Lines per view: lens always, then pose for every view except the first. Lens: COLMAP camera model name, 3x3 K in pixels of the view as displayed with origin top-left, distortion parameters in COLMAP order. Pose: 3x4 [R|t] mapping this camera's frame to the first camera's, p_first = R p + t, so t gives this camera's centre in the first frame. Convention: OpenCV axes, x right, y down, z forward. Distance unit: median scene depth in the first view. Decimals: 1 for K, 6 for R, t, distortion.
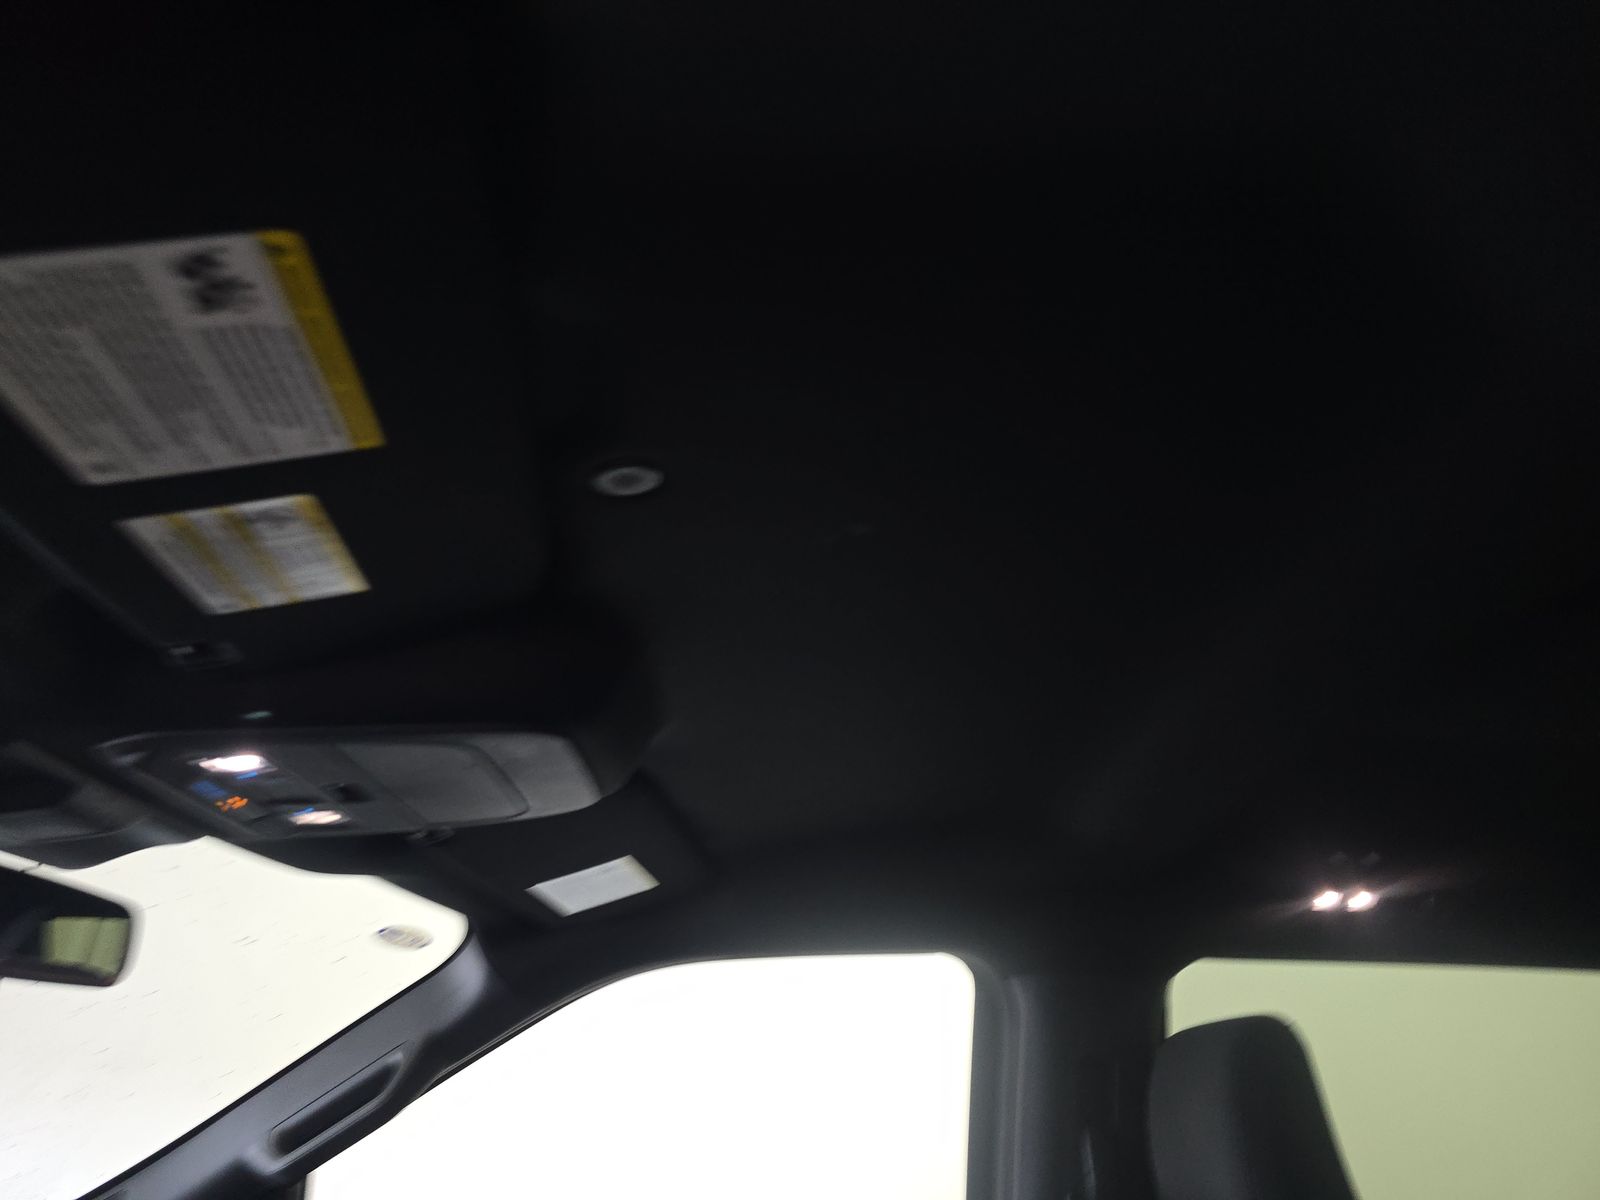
lens RADIAL K [[1075.8, 0, 800.0], [0, 1075.8, 600.0], [0, 0, 1]] dist [0.006930, 0.002589]
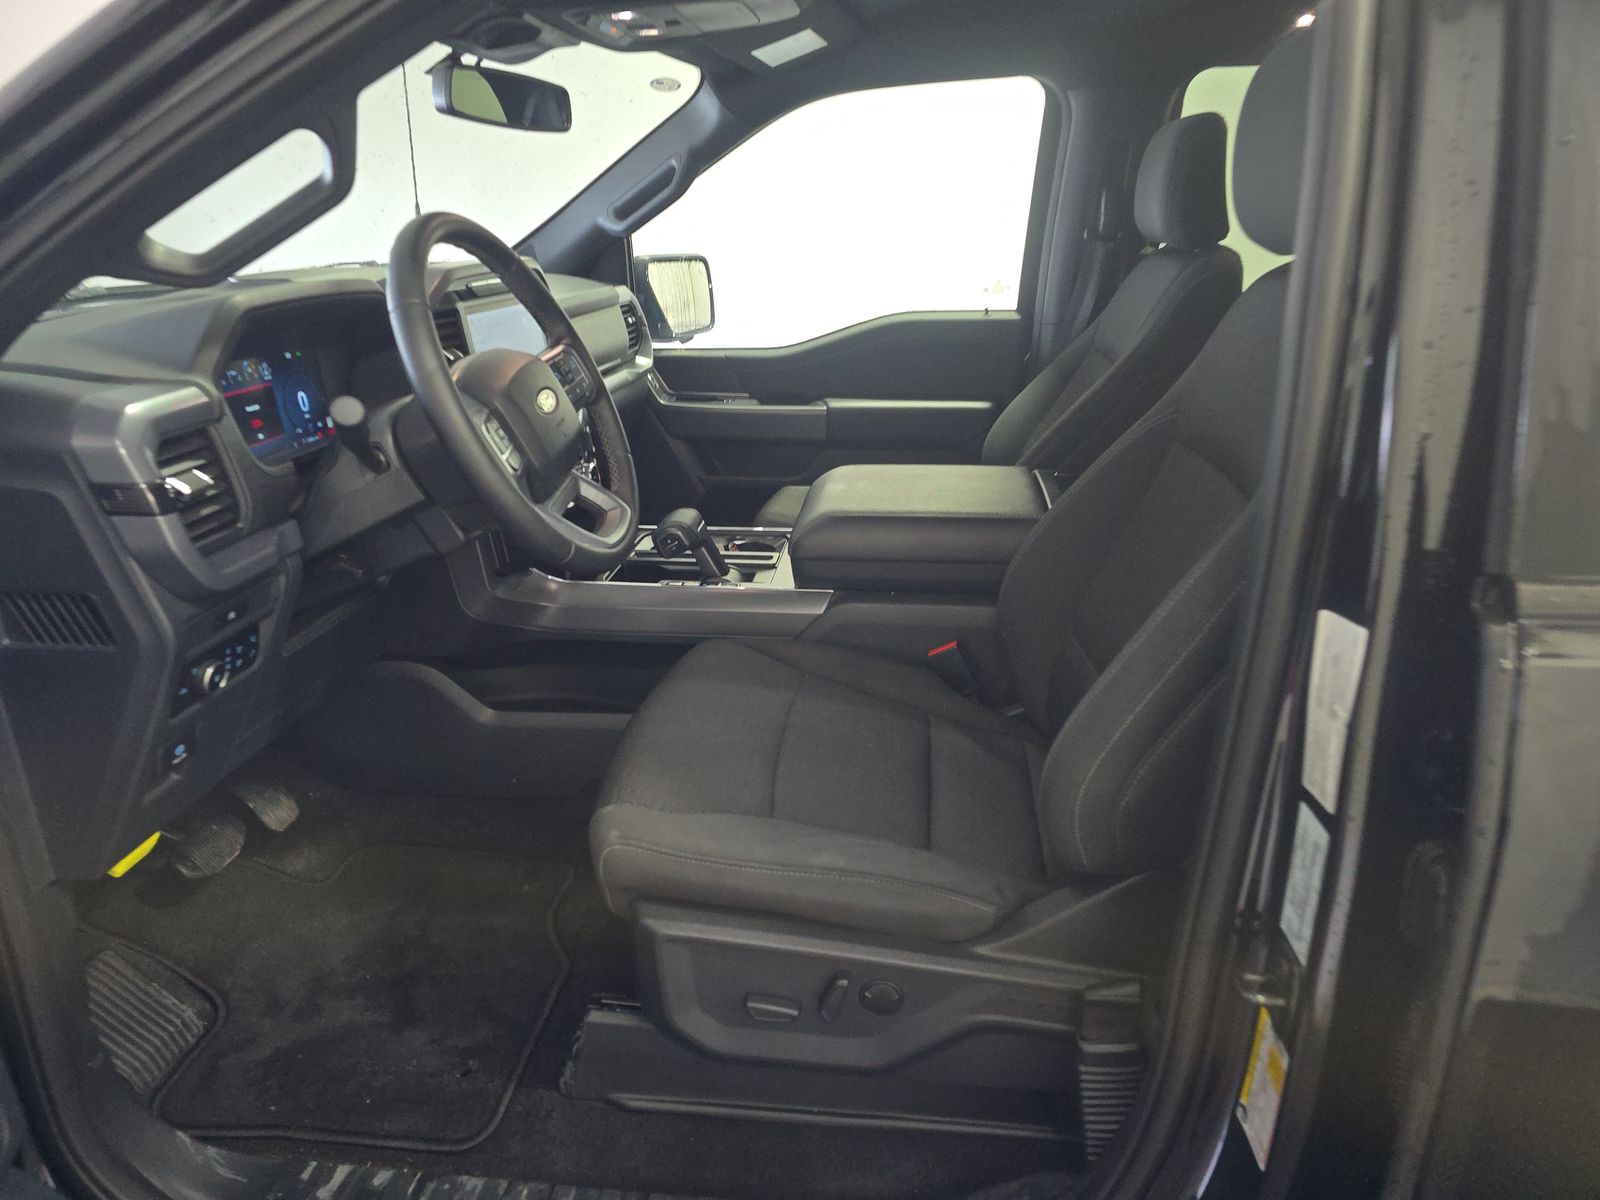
lens RADIAL K [[1075.8, 0, 800.0], [0, 1075.8, 600.0], [0, 0, 1]] dist [0.006930, 0.002589]
pose [[0.988397, 0.012471, -0.151383, 0.077767], [0.098721, 0.704688, 0.702616, -0.274392], [0.115440, -0.709408, 0.695280, -0.680724]]
